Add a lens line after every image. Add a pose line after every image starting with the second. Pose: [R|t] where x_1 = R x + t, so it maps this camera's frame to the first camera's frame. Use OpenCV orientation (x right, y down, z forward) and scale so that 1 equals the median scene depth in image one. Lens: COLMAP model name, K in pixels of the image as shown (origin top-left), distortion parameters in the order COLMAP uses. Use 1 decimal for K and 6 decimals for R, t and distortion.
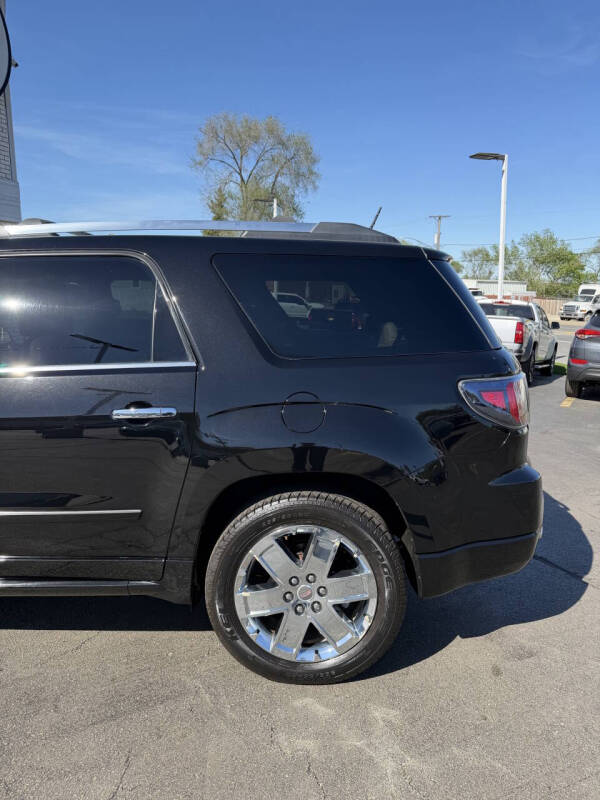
lens RADIAL K [[562.5, 0, 302.5], [0, 562.5, 400.7], [0, 0, 1]] dist [0.030963, -0.055047]
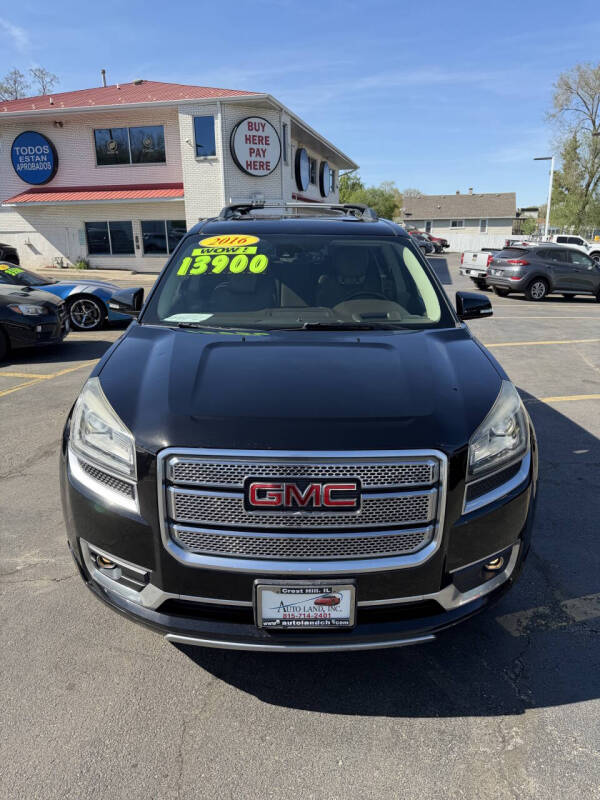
lens RADIAL K [[562.5, 0, 299.6], [0, 562.5, 400.9], [0, 0, 1]] dist [0.030963, -0.055047]
pose [[0.748423, 0.165672, -0.642196, 0.253512], [-0.103780, 0.985624, 0.133322, 0.032225], [0.655052, -0.033135, 0.754857, -0.173859]]
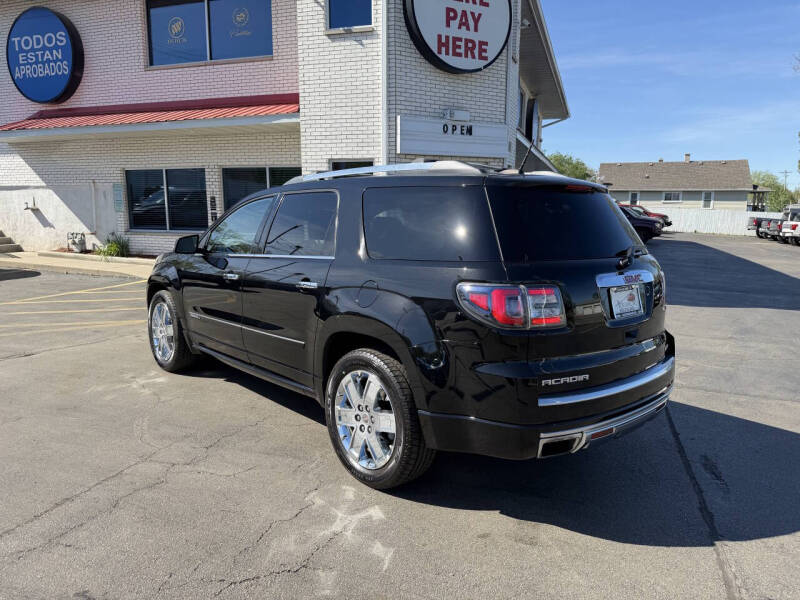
lens RADIAL K [[562.5, 0, 399.0], [0, 562.5, 308.3], [0, 0, 1]] dist [0.030963, -0.055047]
pose [[0.686005, 0.118275, -0.717920, 0.047829], [-0.135196, 0.990237, 0.033952, -0.000099], [0.714926, 0.073768, 0.695298, 0.001391]]
